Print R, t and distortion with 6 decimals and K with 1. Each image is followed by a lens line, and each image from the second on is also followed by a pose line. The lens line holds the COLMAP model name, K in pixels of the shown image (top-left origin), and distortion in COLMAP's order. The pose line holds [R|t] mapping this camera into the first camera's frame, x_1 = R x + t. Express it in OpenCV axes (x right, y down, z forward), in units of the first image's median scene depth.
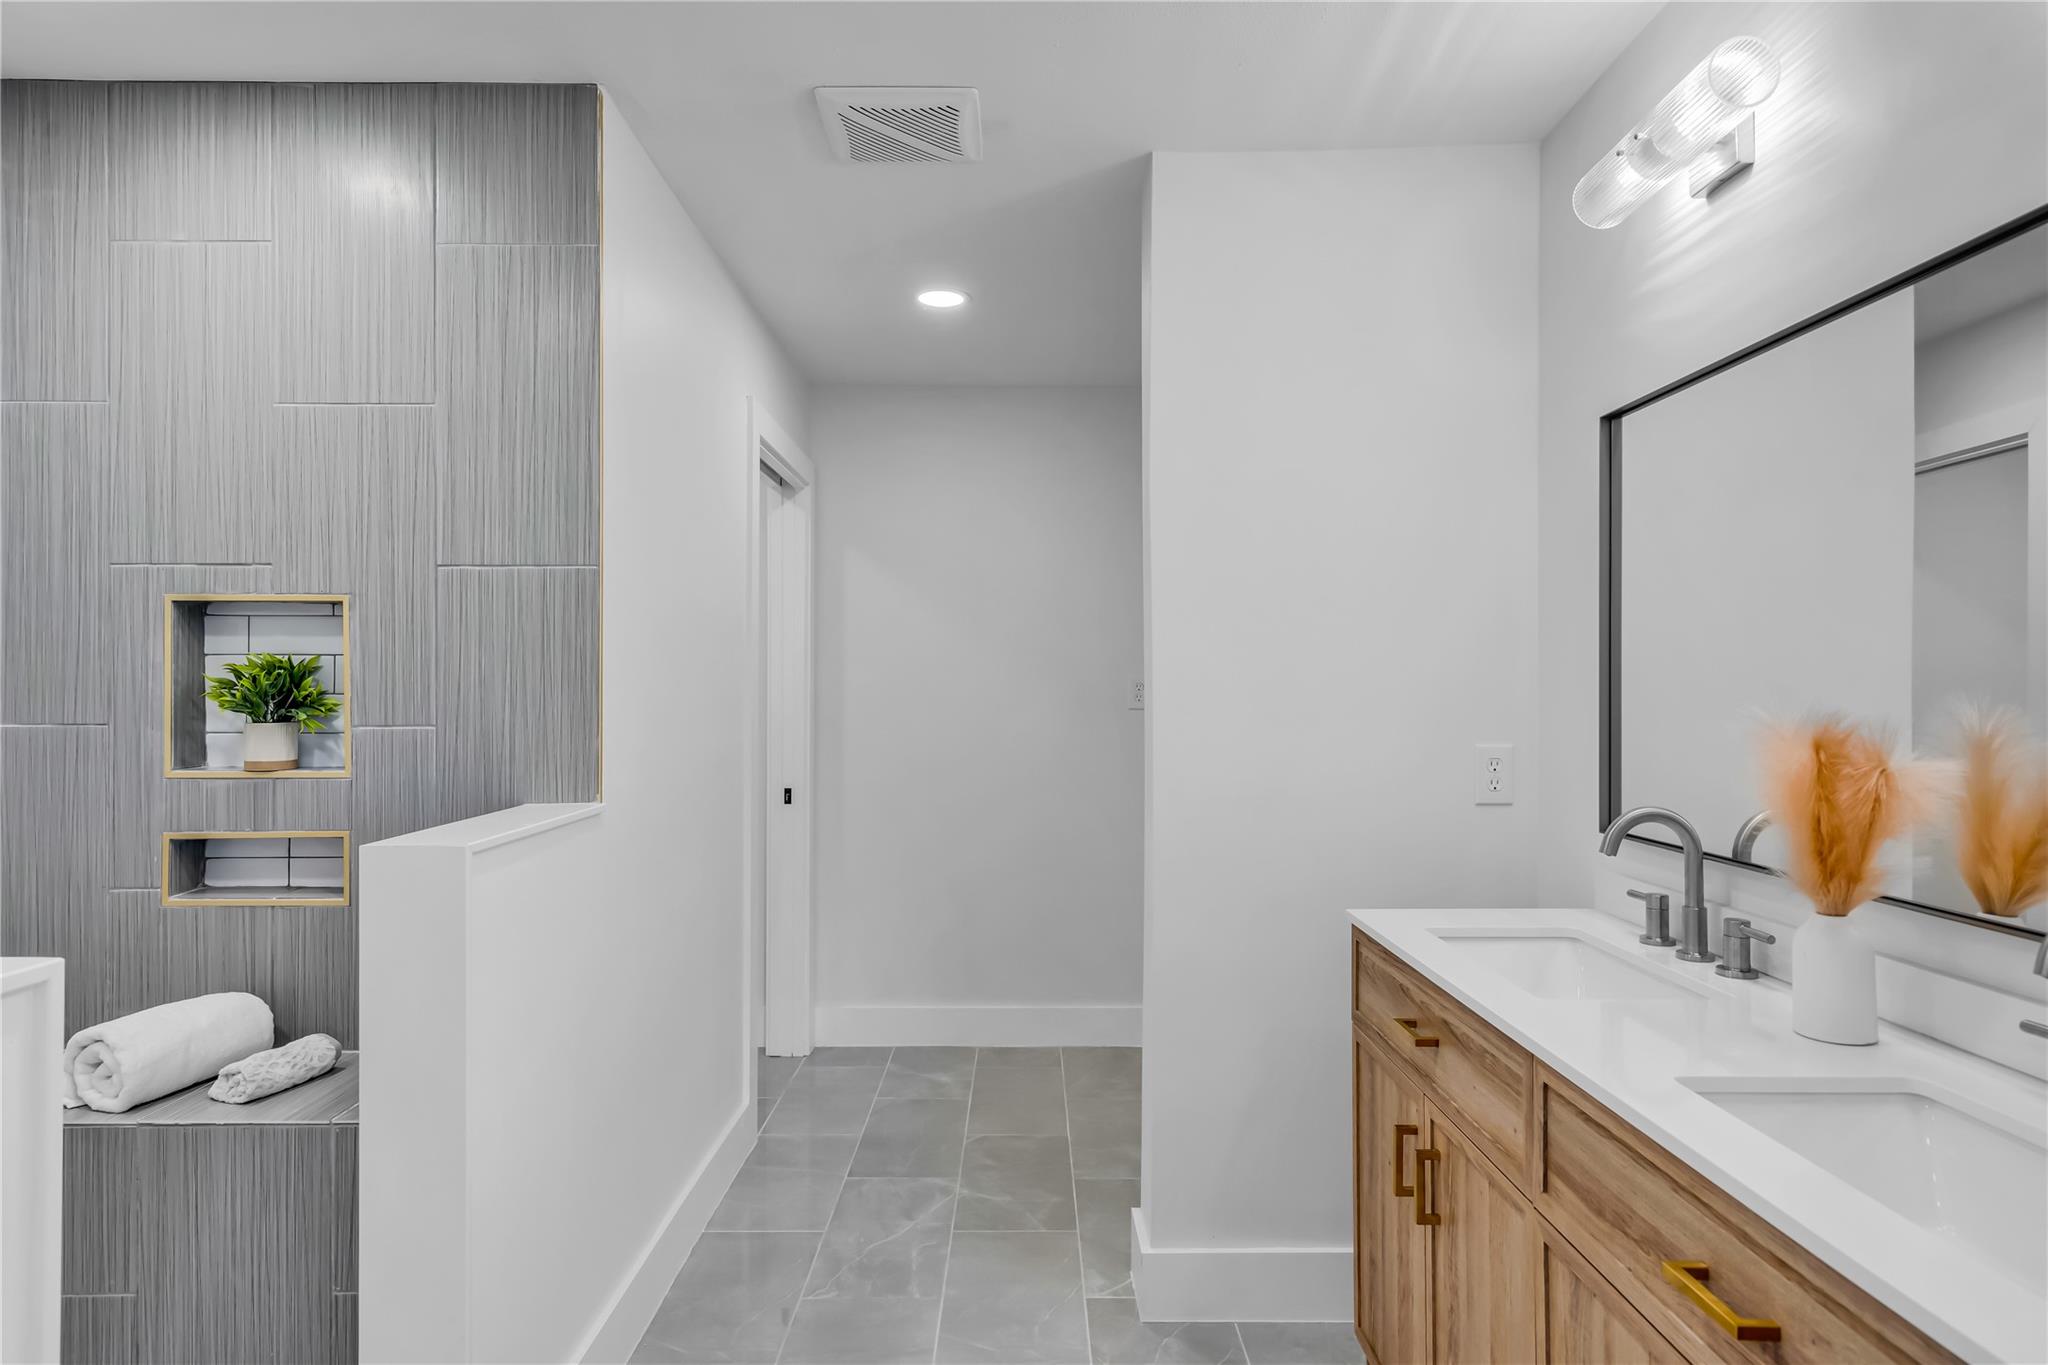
lens RADIAL K [[1129.6, 0, 1027.6], [0, 1129.6, 683.6], [0, 0, 1]] dist [0.001890, 0.000316]
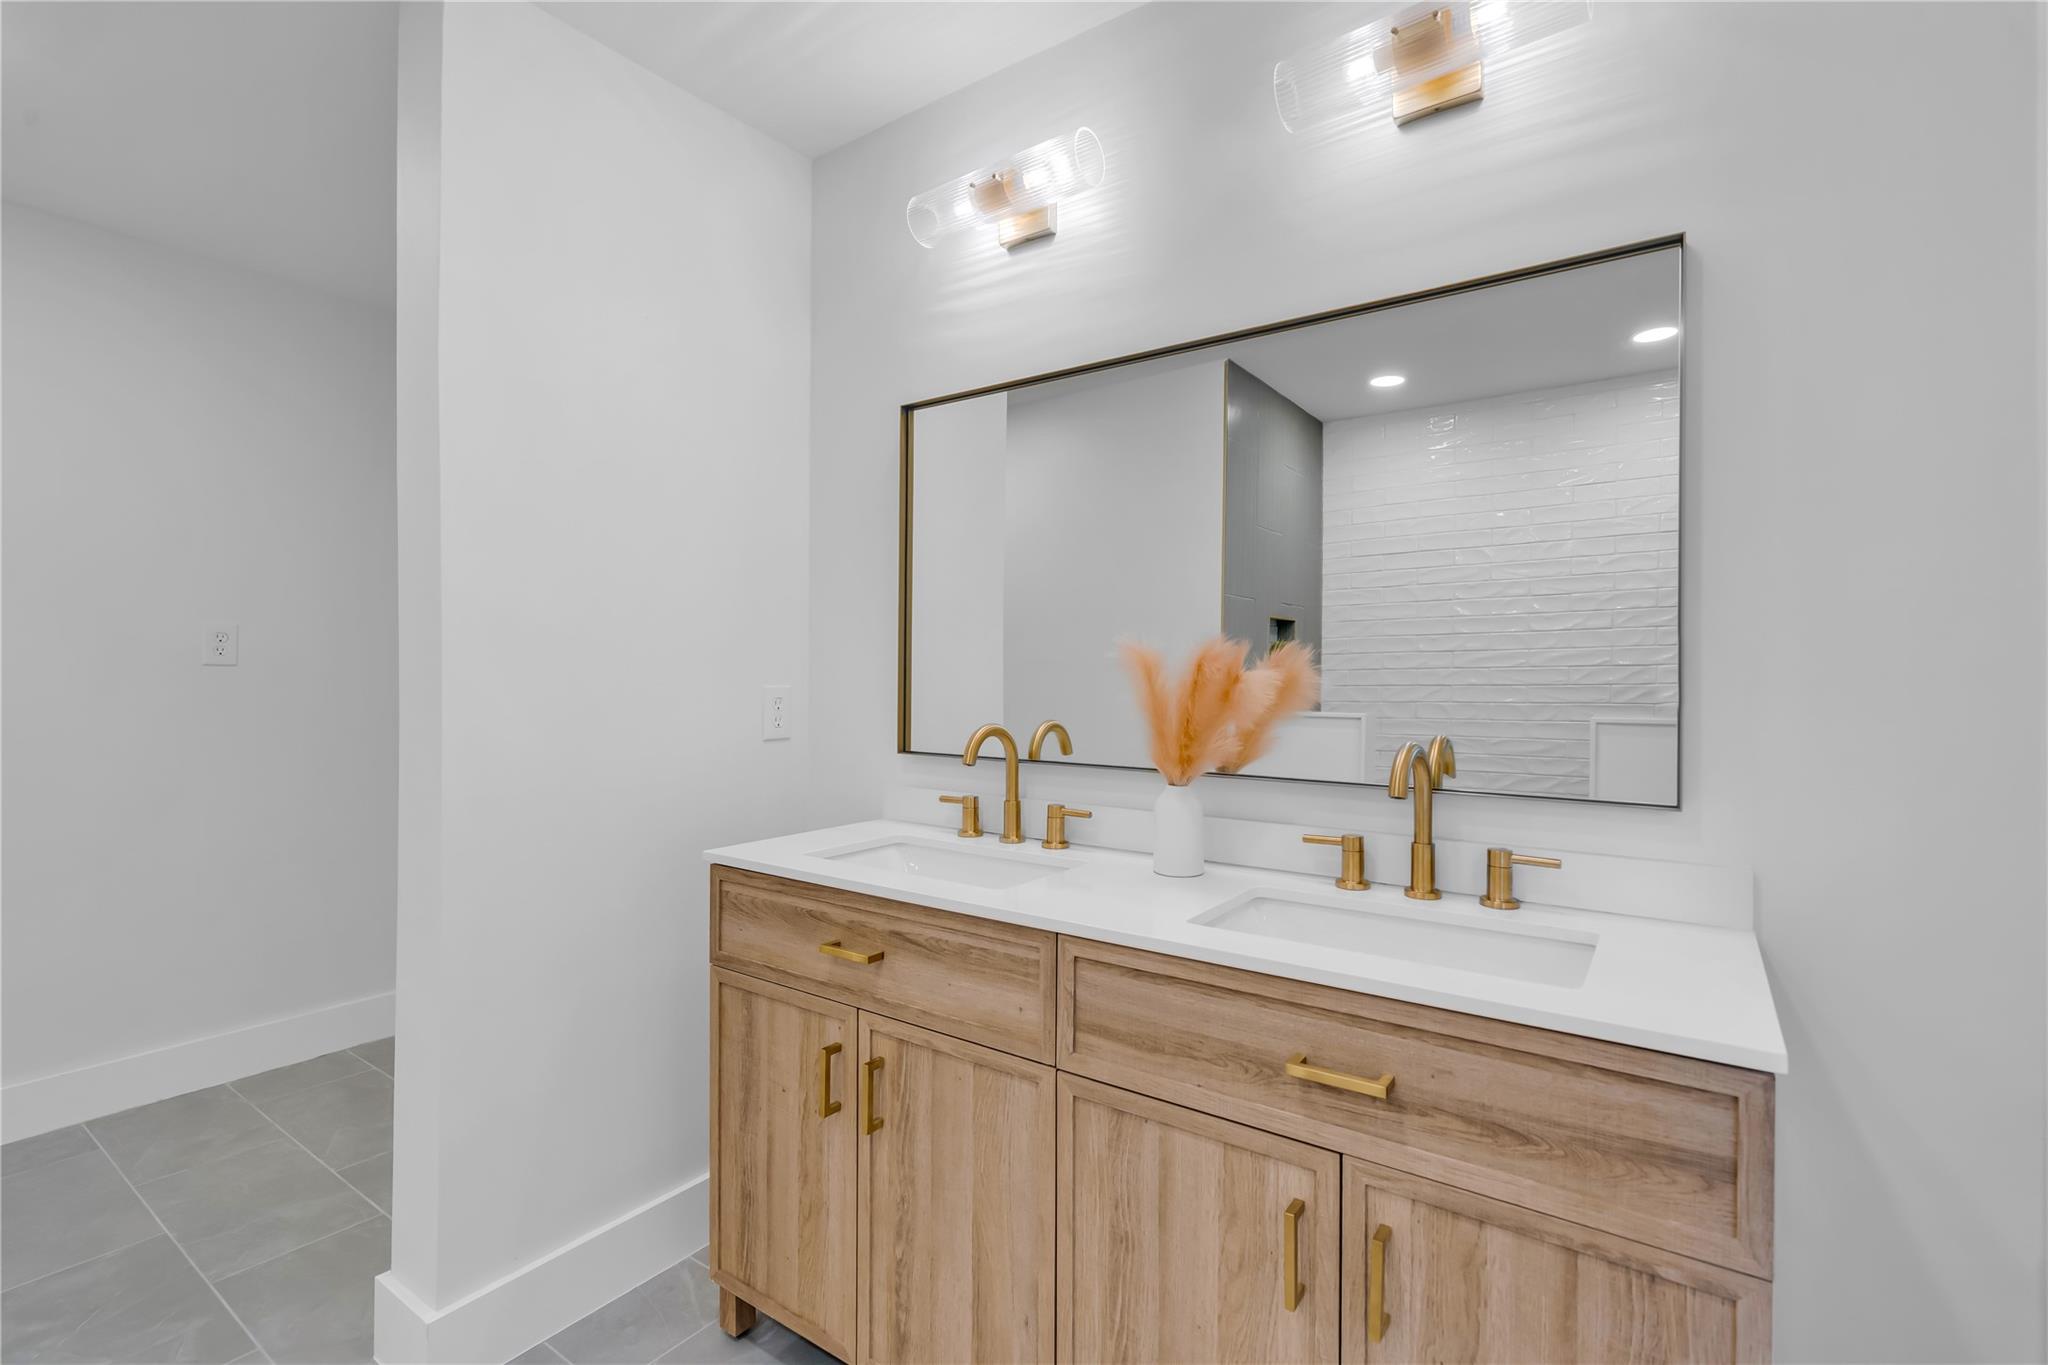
lens RADIAL K [[927.5, 0, 1024.6], [0, 927.5, 675.2], [0, 0, 1]] dist [-0.002329, 0.000960]
pose [[0.580507, 0.000756, 0.814255, -0.215619], [-0.011856, 0.999901, 0.007524, 0.040041], [-0.814169, -0.014022, 0.580459, 0.323045]]
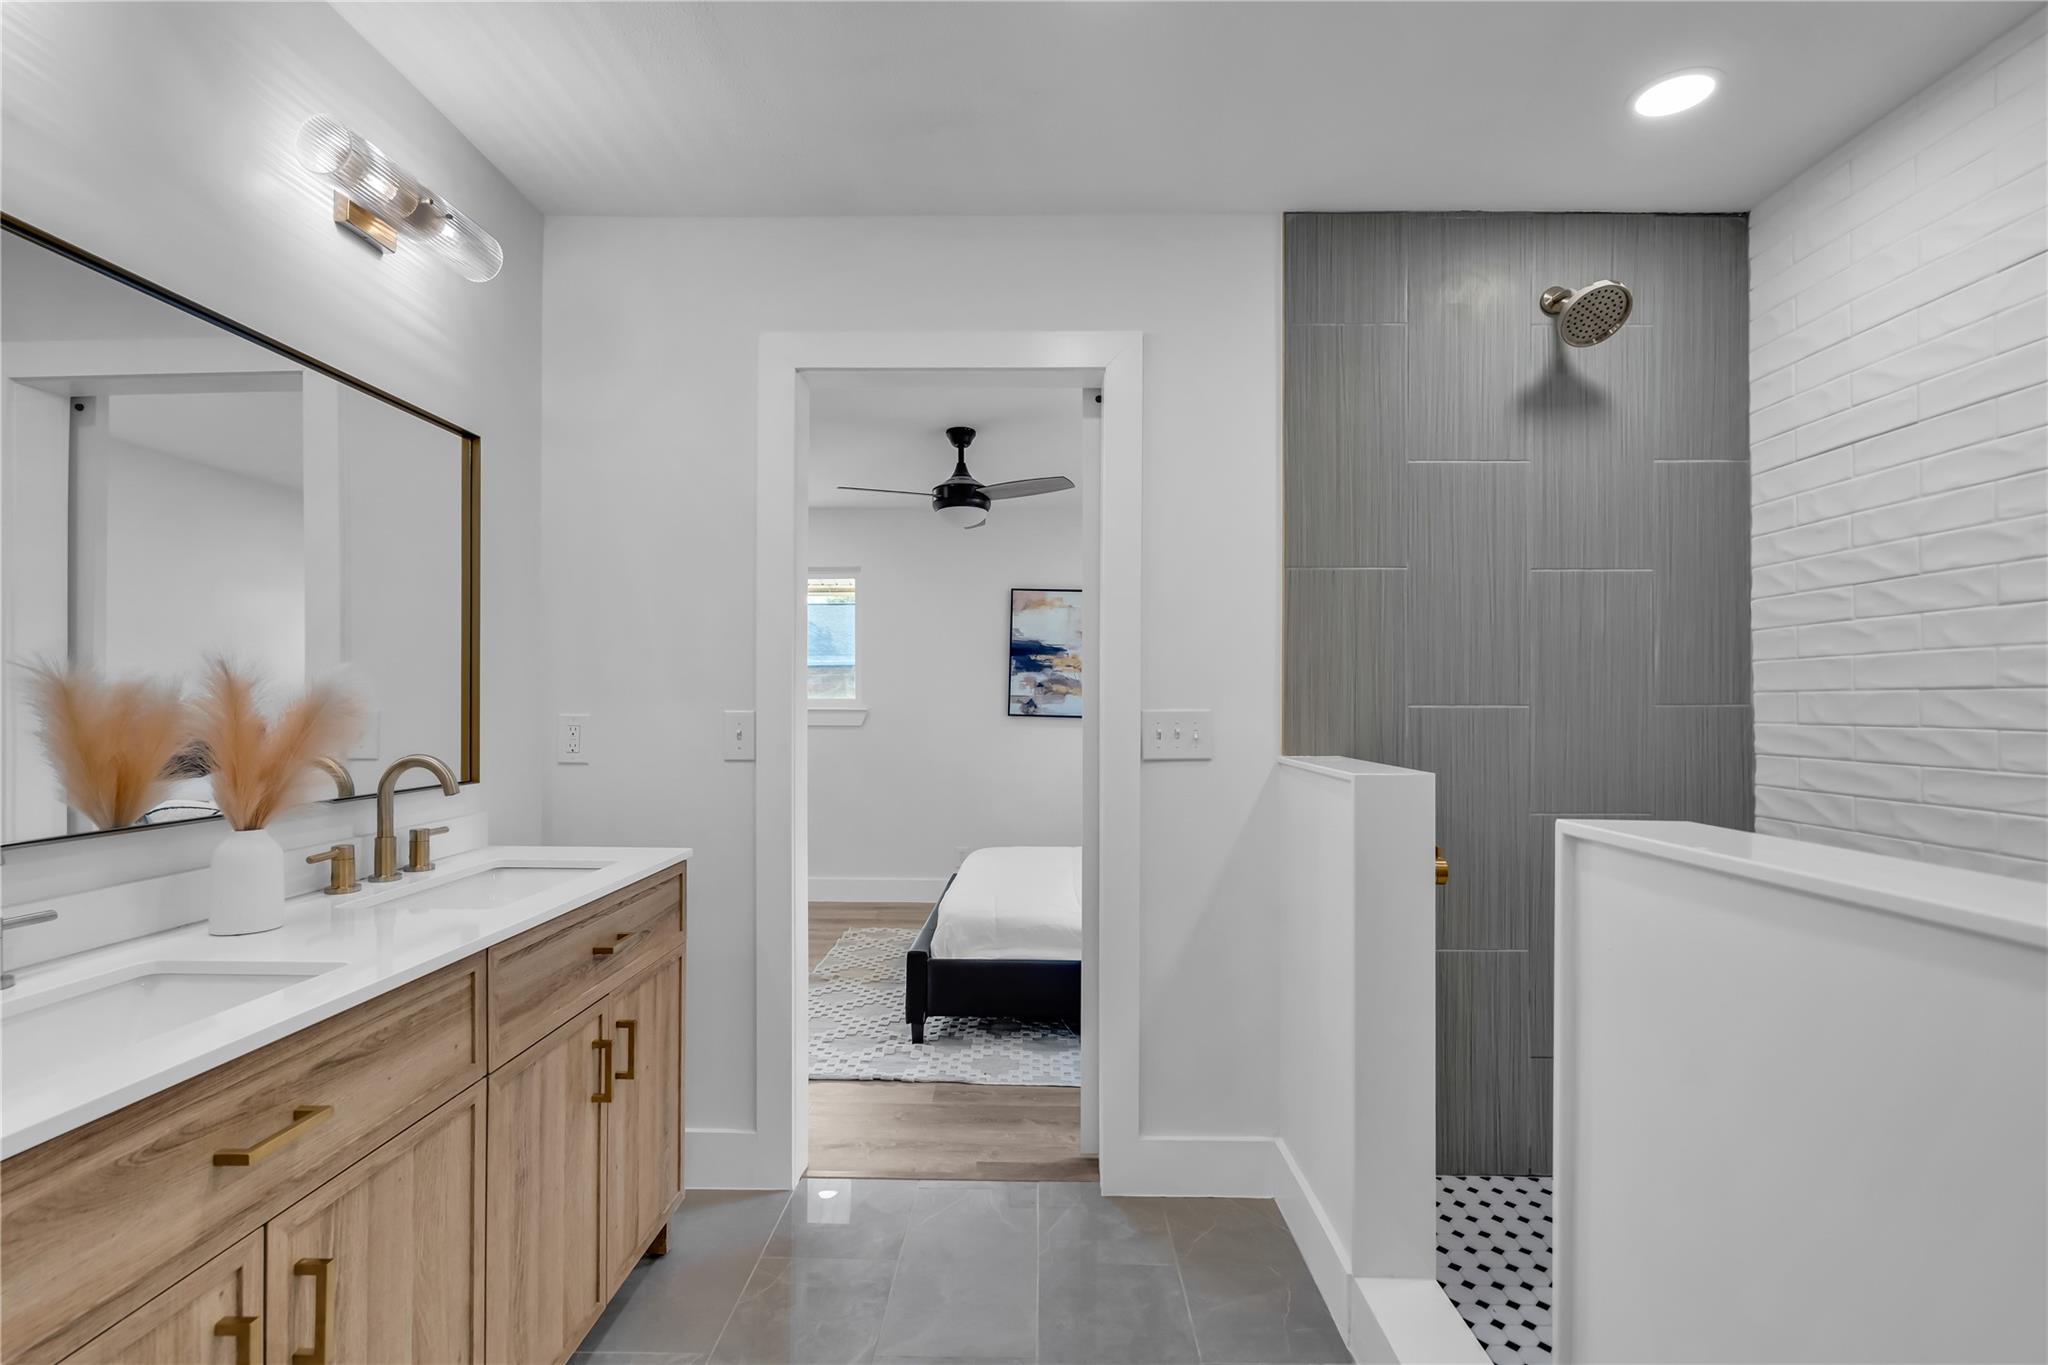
lens RADIAL K [[927.5, 0, 1016.1], [0, 927.5, 694.8], [0, 0, 1]] dist [-0.002329, 0.000960]
pose [[-0.999748, -0.008994, 0.020577, -0.085407], [-0.009437, 0.999724, -0.021501, 0.048539], [-0.020378, -0.021690, -0.999557, 1.299653]]
